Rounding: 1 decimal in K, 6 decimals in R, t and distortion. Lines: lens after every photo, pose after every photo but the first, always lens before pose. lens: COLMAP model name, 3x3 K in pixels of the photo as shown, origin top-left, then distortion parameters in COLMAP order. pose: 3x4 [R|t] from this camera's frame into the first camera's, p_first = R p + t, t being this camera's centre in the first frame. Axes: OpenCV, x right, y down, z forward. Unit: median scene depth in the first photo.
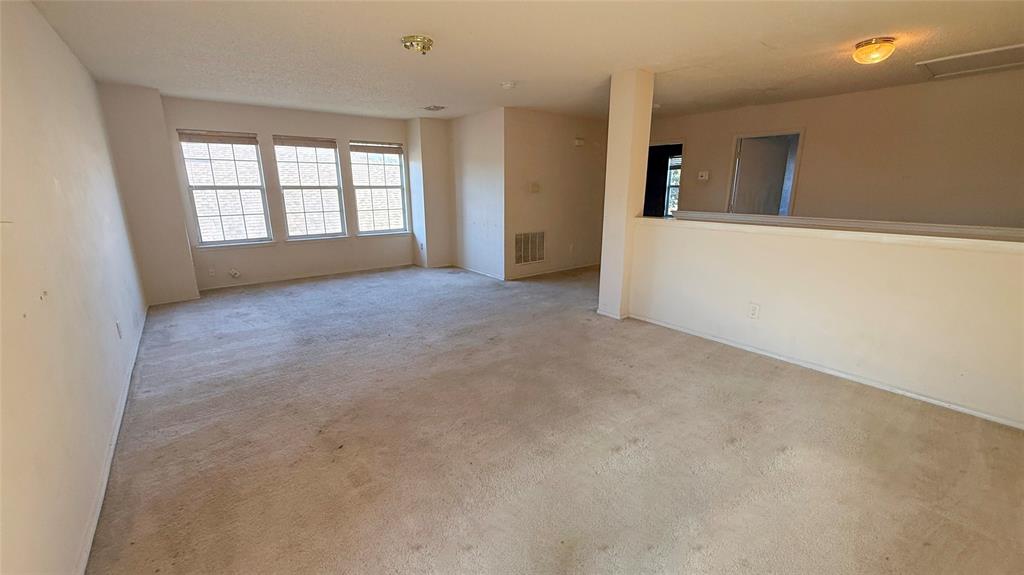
lens RADIAL K [[418.0, 0, 509.1], [0, 418.0, 292.0], [0, 0, 1]] dist [0.002590, 0.000118]
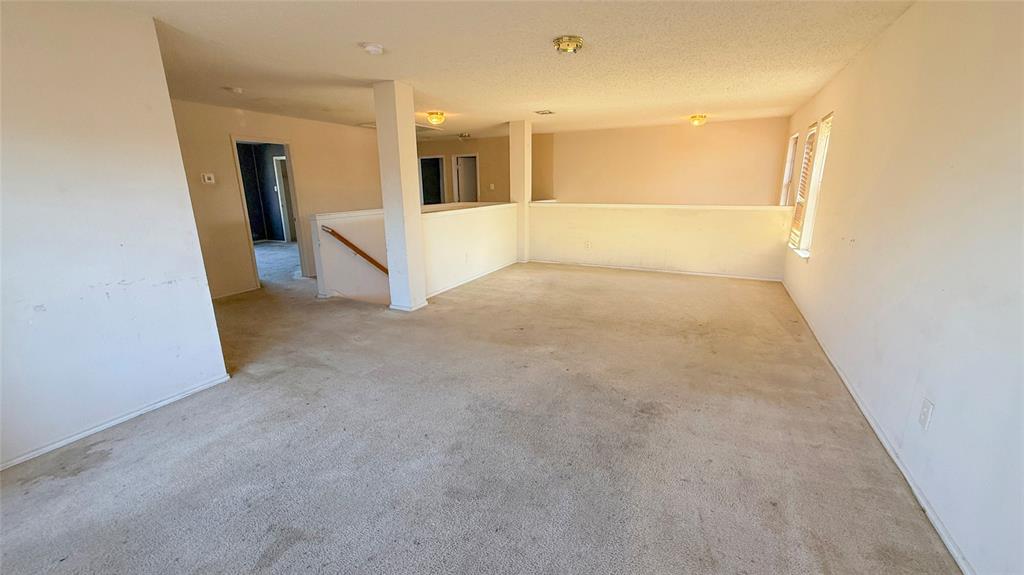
lens RADIAL K [[418.0, 0, 509.1], [0, 418.0, 292.0], [0, 0, 1]] dist [0.002590, 0.000118]
pose [[-0.451622, -0.211954, 0.866668, -0.861918], [0.234092, 0.909192, 0.344340, -0.322870], [-0.860952, 0.358392, -0.360995, 1.272130]]
